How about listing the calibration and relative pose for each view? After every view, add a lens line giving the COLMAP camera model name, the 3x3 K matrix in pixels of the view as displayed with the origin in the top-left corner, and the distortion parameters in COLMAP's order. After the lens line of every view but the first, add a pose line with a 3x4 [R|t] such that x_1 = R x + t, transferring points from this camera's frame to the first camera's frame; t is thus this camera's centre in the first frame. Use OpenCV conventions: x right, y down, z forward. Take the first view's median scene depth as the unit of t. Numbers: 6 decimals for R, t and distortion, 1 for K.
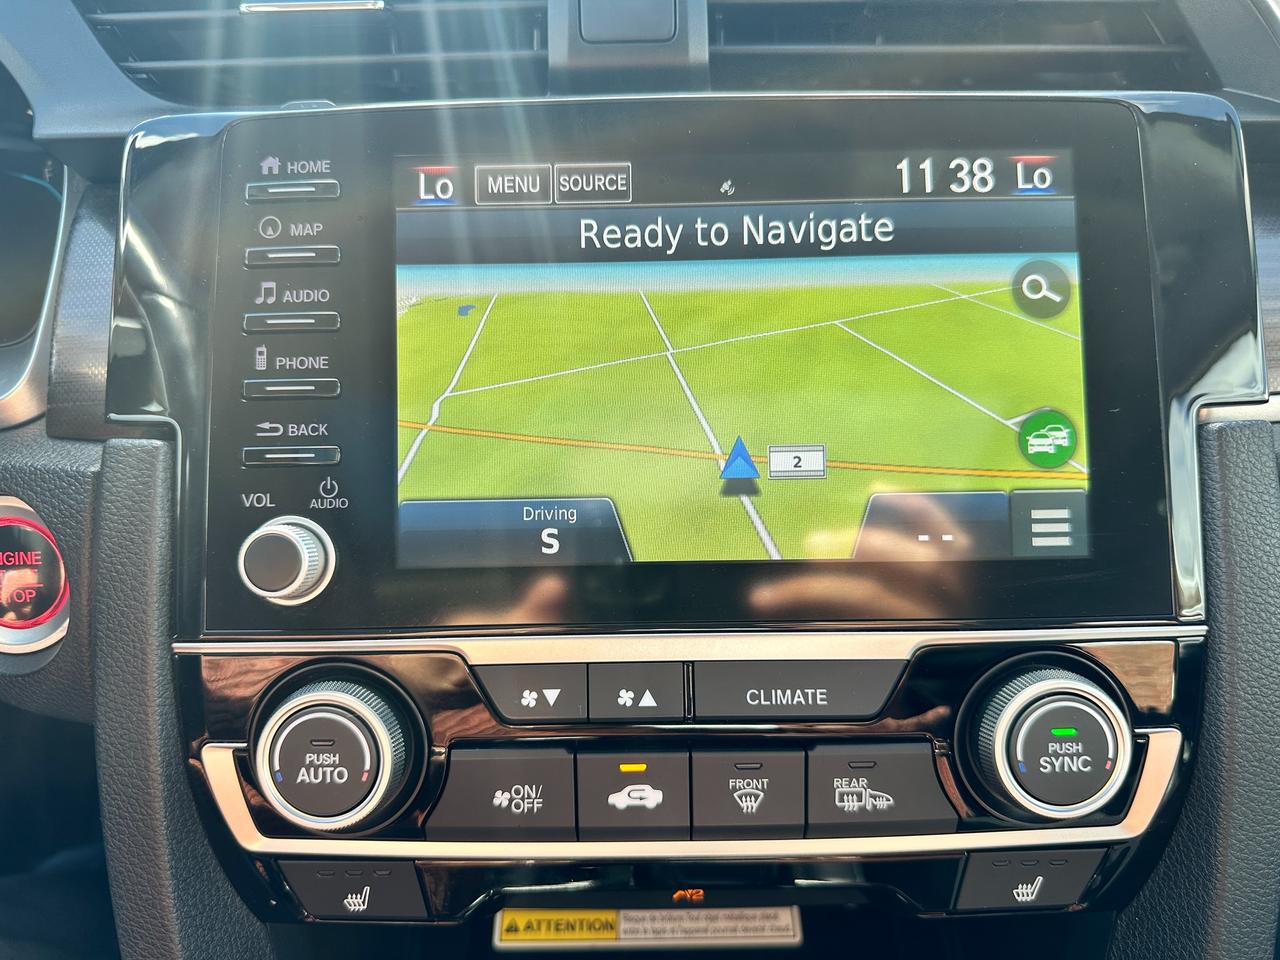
lens RADIAL K [[886.3, 0, 640.0], [0, 886.3, 480.0], [0, 0, 1]] dist [0.000421, -0.019707]
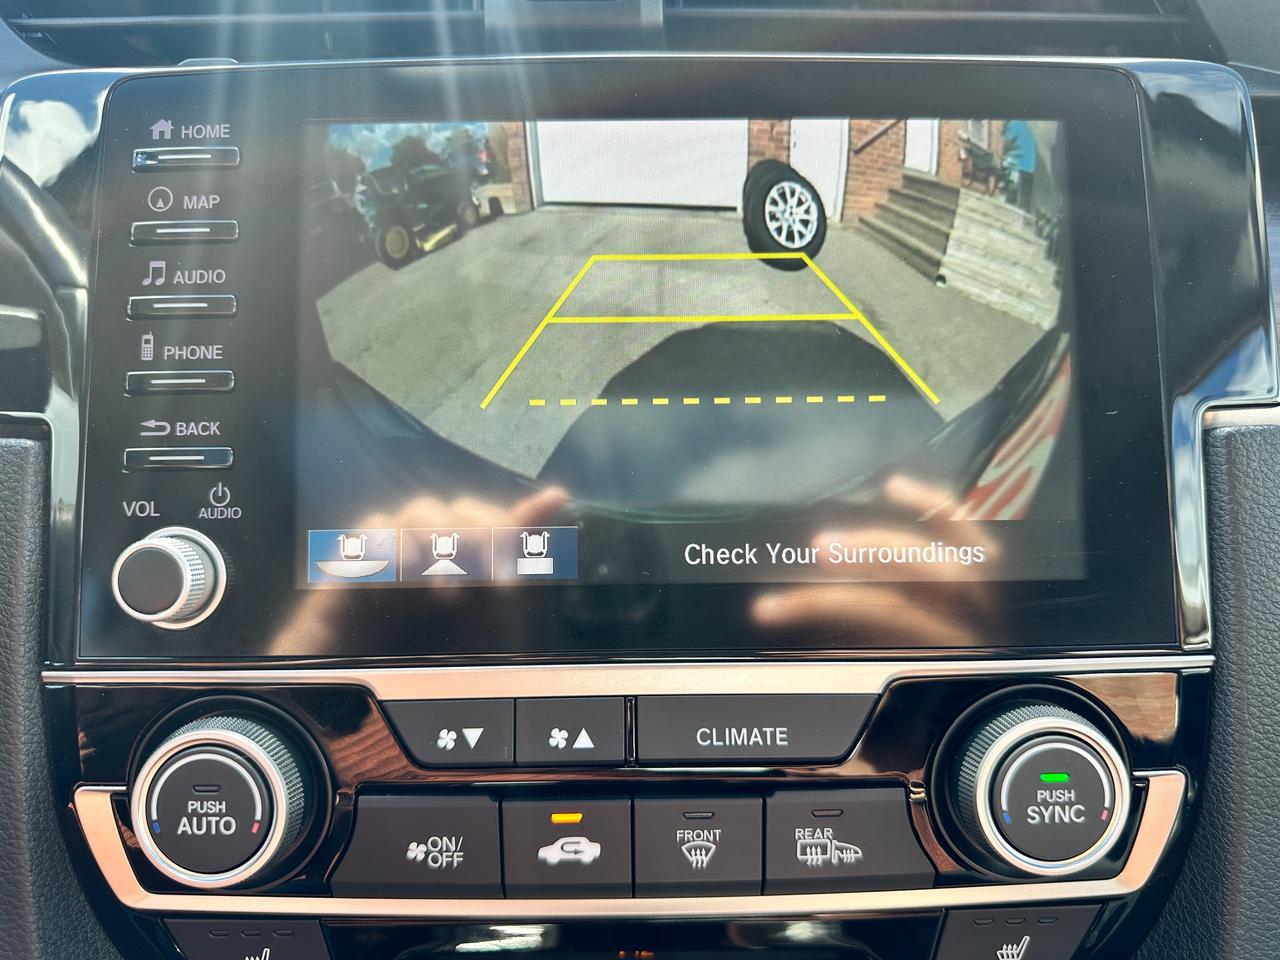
lens RADIAL K [[900.2, 0, 640.0], [0, 900.2, 480.0], [0, 0, 1]] dist [-0.023095, 0.002046]
pose [[0.999862, 0.005650, 0.015602, 0.048626], [-0.005537, 0.999958, -0.007277, -0.002072], [-0.015642, 0.007190, 0.999852, 0.109448]]
